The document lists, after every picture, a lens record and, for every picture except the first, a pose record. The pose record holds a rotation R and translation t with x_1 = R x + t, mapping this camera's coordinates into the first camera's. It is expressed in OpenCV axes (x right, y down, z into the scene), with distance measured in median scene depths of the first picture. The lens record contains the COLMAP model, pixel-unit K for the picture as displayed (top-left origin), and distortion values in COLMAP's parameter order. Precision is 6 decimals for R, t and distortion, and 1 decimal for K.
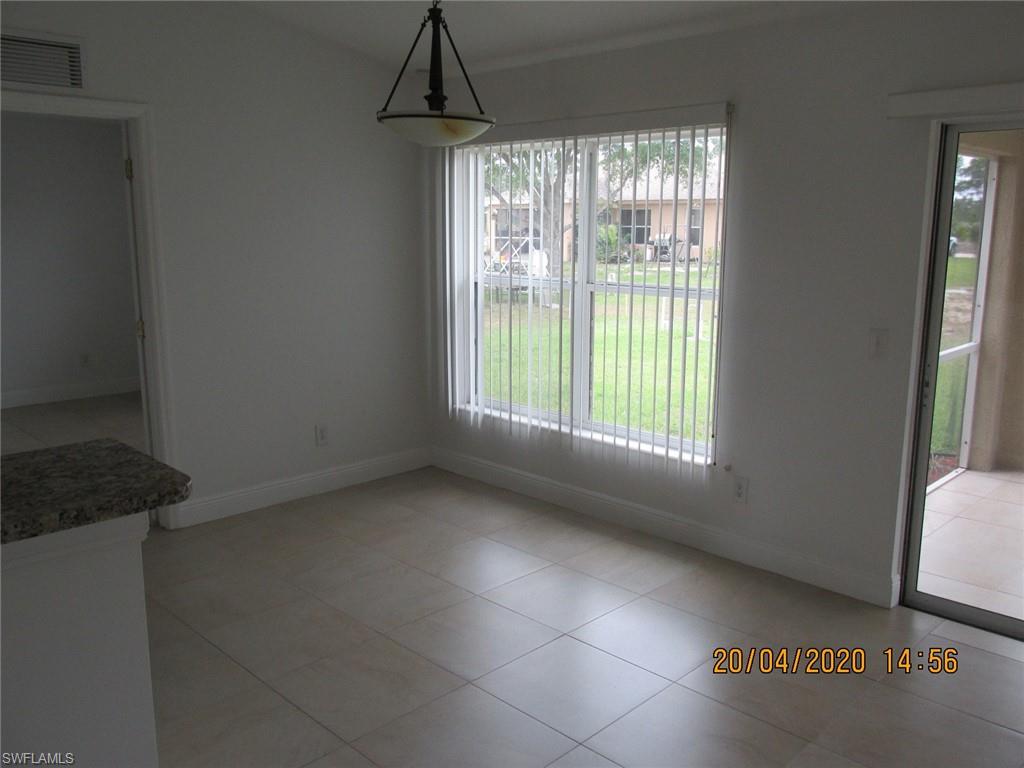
lens RADIAL K [[852.3, 0, 518.8], [0, 852.3, 382.6], [0, 0, 1]] dist [-0.023965, 0.002623]
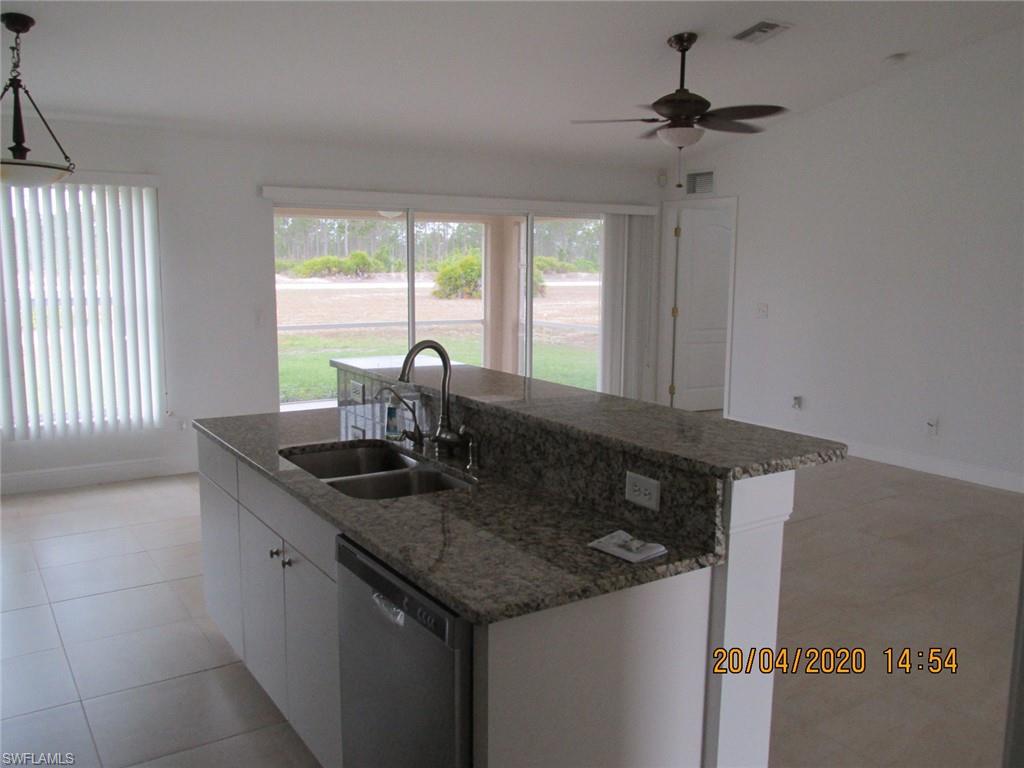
lens RADIAL K [[852.3, 0, 518.8], [0, 852.3, 382.6], [0, 0, 1]] dist [-0.023965, 0.002623]
pose [[0.192379, -0.144915, 0.970562, -1.075681], [0.173314, 0.978506, 0.111748, -0.013120], [-0.965895, 0.146714, 0.213360, 0.077594]]
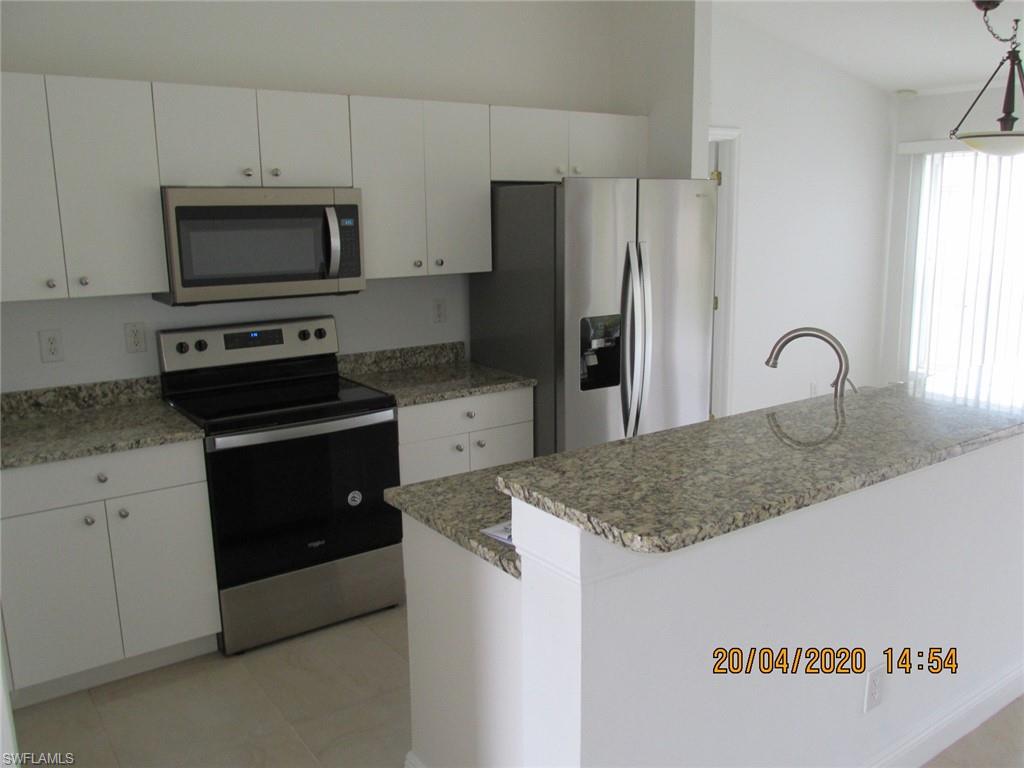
lens RADIAL K [[851.9, 0, 520.6], [0, 851.9, 382.4], [0, 0, 1]] dist [-0.030207, 0.001531]
pose [[0.985429, 0.010039, -0.169790, -0.542307], [-0.008562, 0.999919, 0.009427, 0.050537], [0.169871, -0.007836, 0.985435, -0.341021]]
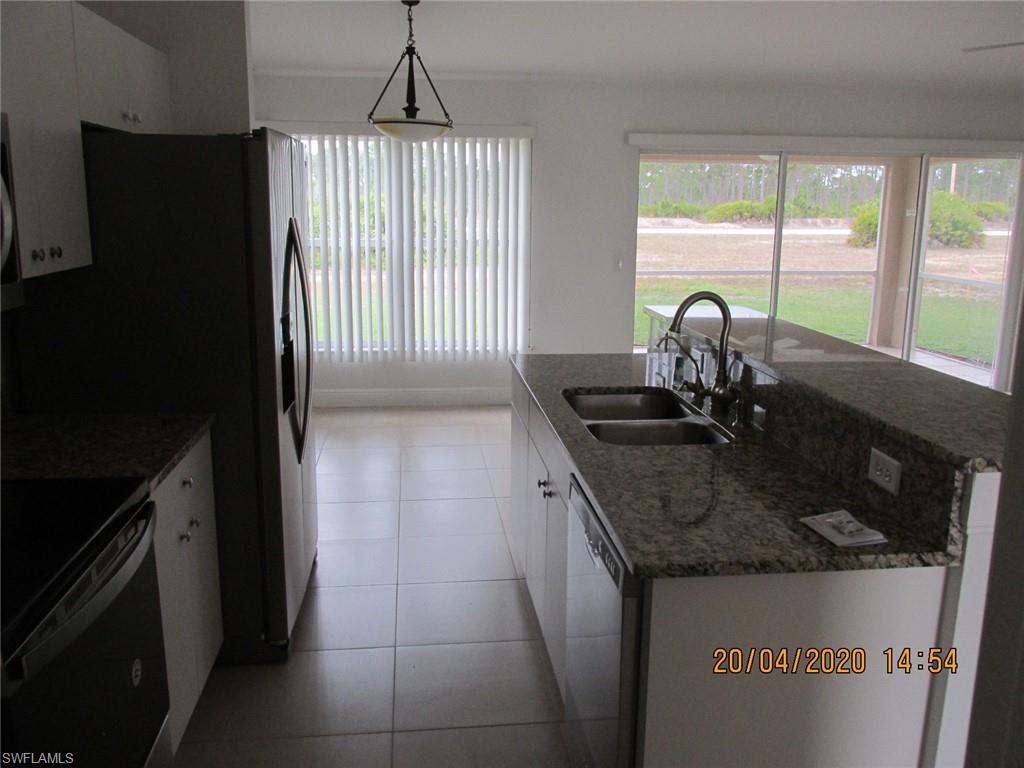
lens RADIAL K [[852.3, 0, 518.8], [0, 852.3, 382.6], [0, 0, 1]] dist [-0.023965, 0.002623]
pose [[0.617491, -0.166845, 0.768679, -1.038135], [0.142972, 0.984773, 0.098898, 0.000453], [-0.773475, 0.048831, 0.631943, -0.013866]]
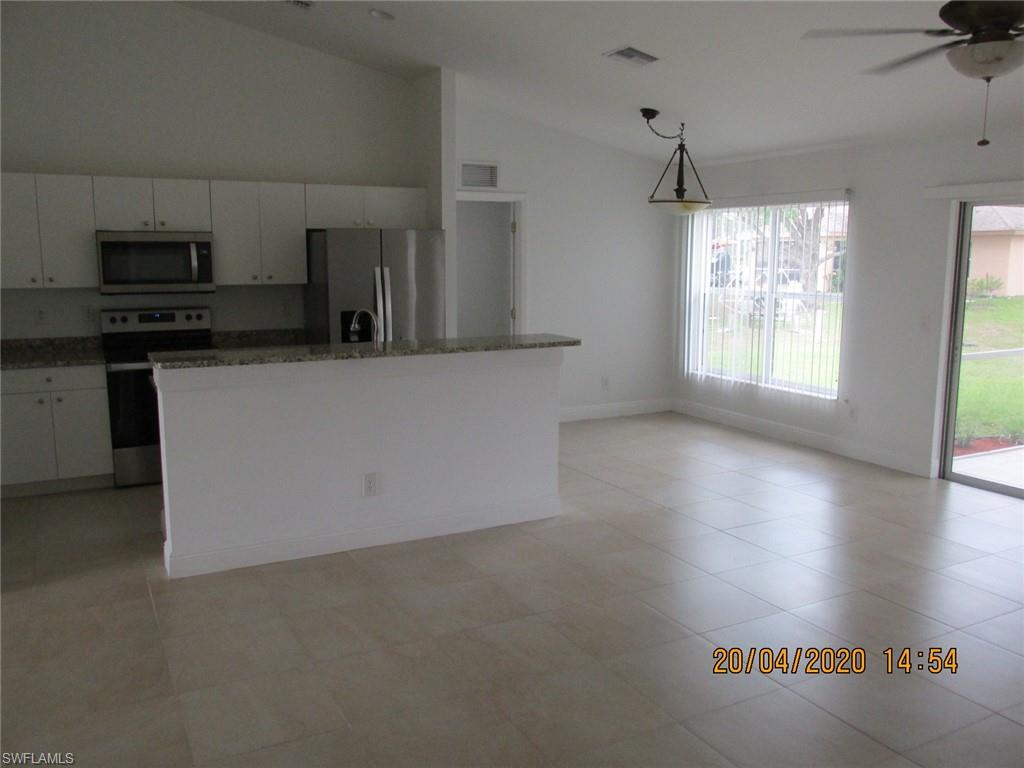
lens RADIAL K [[852.3, 0, 518.8], [0, 852.3, 382.6], [0, 0, 1]] dist [-0.023965, 0.002623]
pose [[0.954605, 0.041241, -0.295007, 0.120053], [-0.051952, 0.998241, -0.028560, 0.143696], [0.293310, 0.042590, 0.955068, -0.787101]]
